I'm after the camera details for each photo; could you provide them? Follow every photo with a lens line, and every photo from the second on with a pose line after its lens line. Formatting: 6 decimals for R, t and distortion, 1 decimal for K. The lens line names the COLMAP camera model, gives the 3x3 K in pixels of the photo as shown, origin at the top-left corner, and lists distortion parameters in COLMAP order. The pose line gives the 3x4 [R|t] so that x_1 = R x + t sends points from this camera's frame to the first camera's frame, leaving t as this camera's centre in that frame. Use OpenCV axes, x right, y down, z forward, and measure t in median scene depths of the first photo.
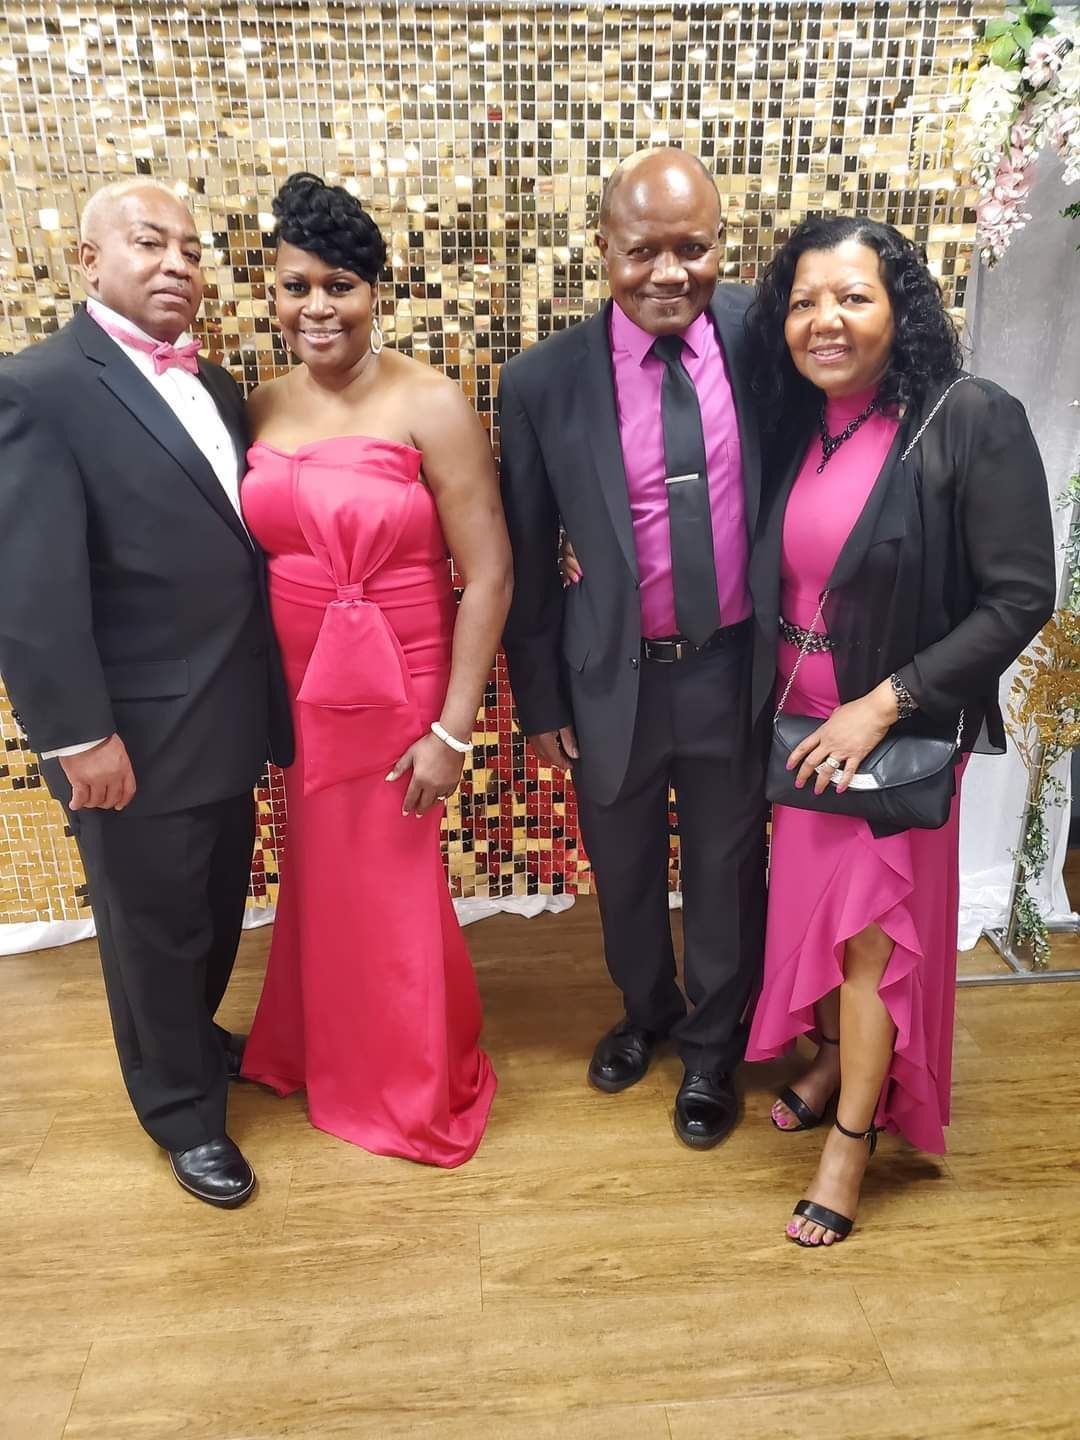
lens RADIAL K [[1113.4, 0, 540.0], [0, 1113.4, 720.0], [0, 0, 1]] dist [0.016097, 0.009288]
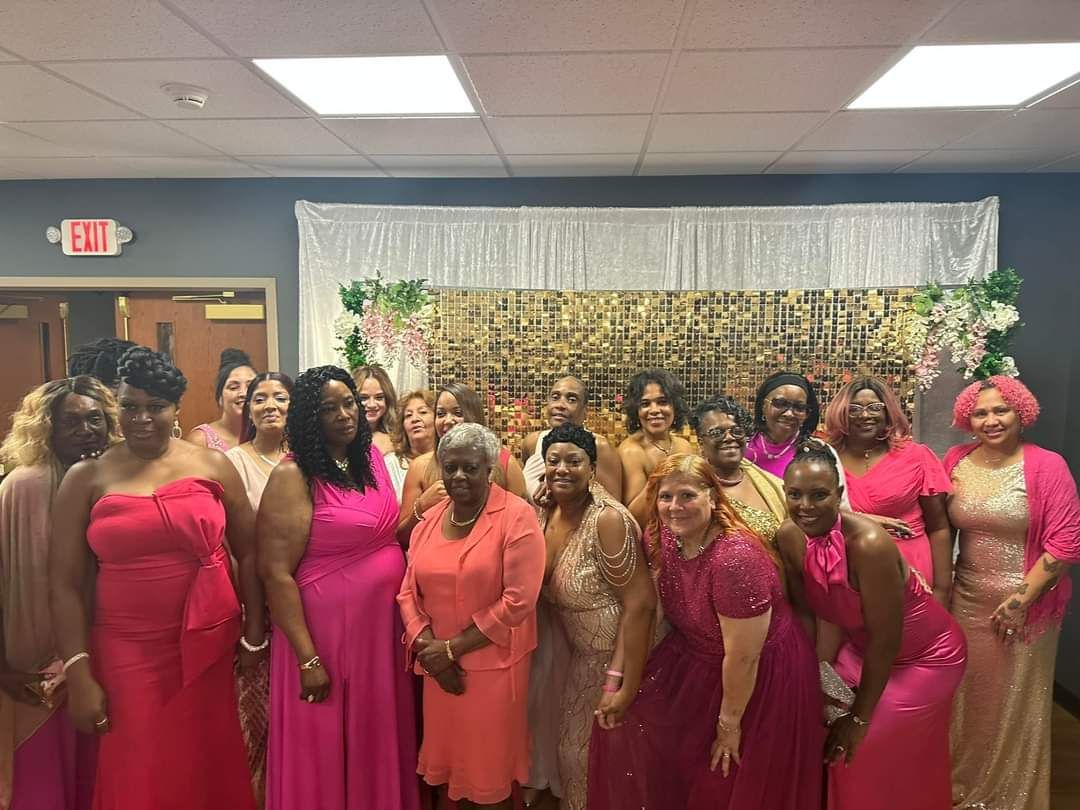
lens RADIAL K [[808.4, 0, 530.4], [0, 808.4, 414.3], [0, 0, 1]] dist [0.038734, -0.046321]
pose [[0.991613, 0.024657, -0.126870, -0.166451], [-0.056045, 0.966573, -0.250191, 0.082623], [0.116461, 0.255203, 0.959848, -0.639247]]
